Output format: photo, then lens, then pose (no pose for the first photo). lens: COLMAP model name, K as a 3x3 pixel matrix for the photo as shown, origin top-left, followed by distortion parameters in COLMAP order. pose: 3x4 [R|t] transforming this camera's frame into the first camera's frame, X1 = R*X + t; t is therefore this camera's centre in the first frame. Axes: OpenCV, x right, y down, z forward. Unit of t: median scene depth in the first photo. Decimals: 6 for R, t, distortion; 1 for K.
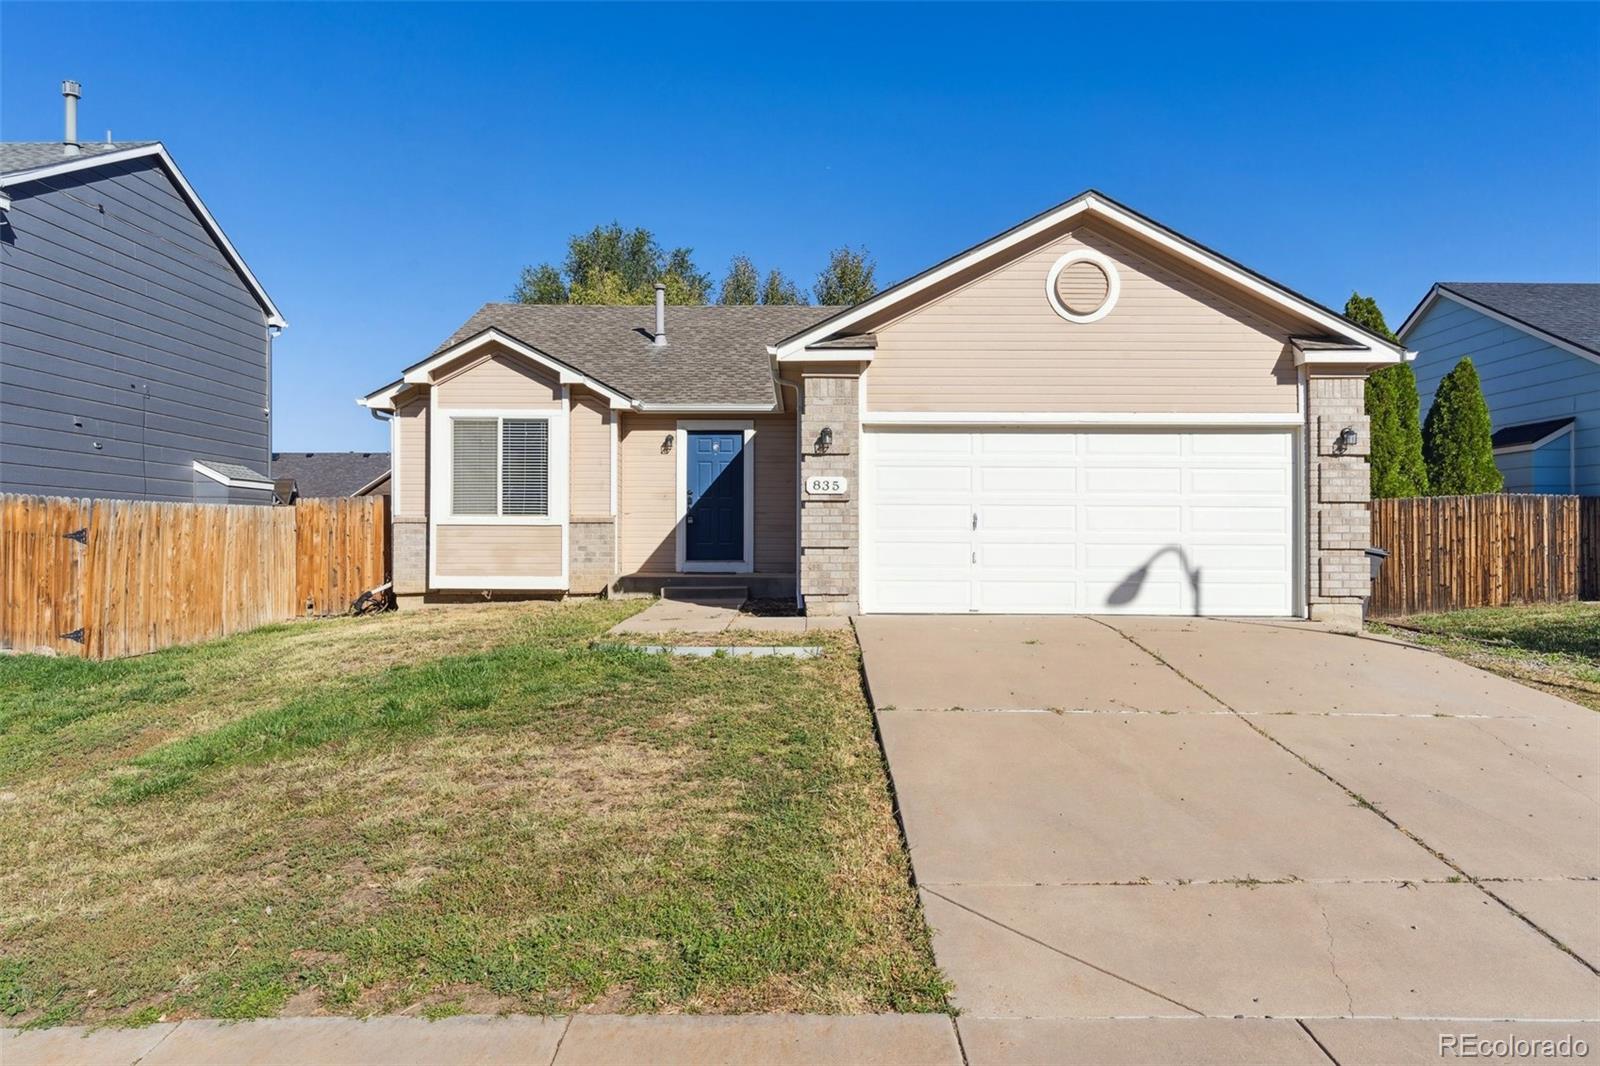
lens RADIAL K [[1073.9, 0, 803.1], [0, 1073.9, 533.4], [0, 0, 1]] dist [-0.004215, 0.000272]
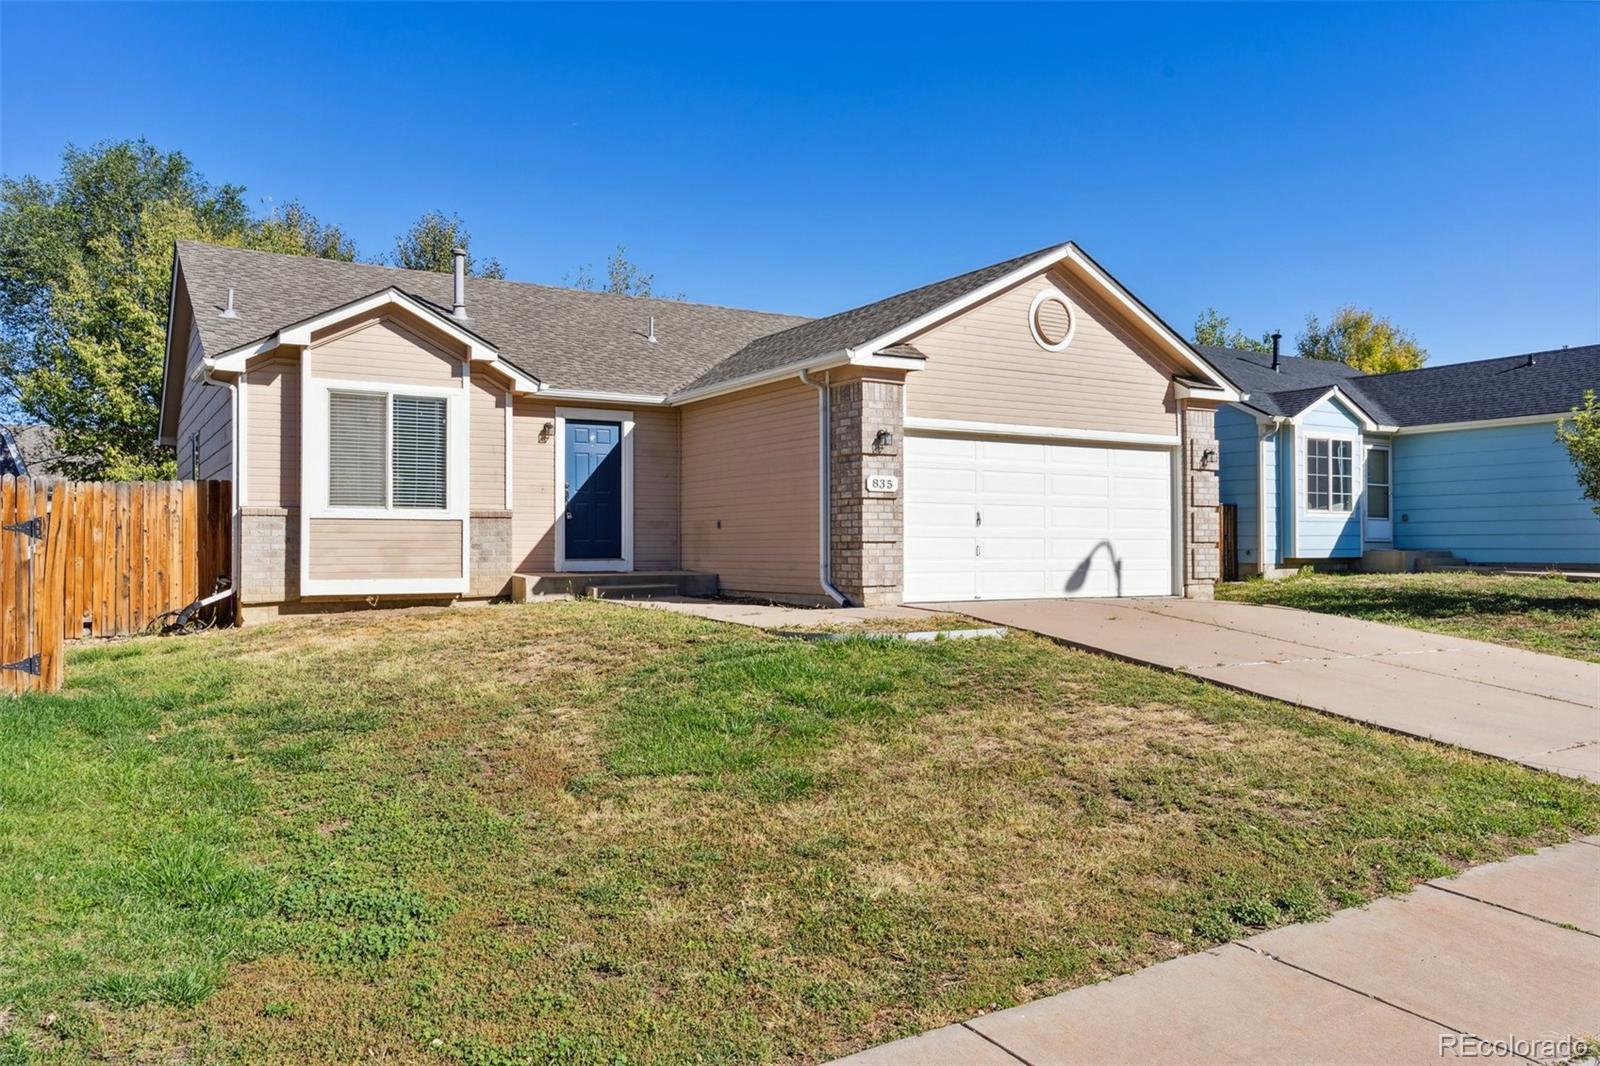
lens RADIAL K [[1170.4, 0, 798.8], [0, 1170.4, 531.1], [0, 0, 1]] dist [-0.007413, -0.003247]
pose [[0.850862, 0.003129, 0.525379, -0.503866], [-0.000446, 0.999986, -0.005234, 0.006592], [-0.525388, 0.004219, 0.850852, 0.041466]]
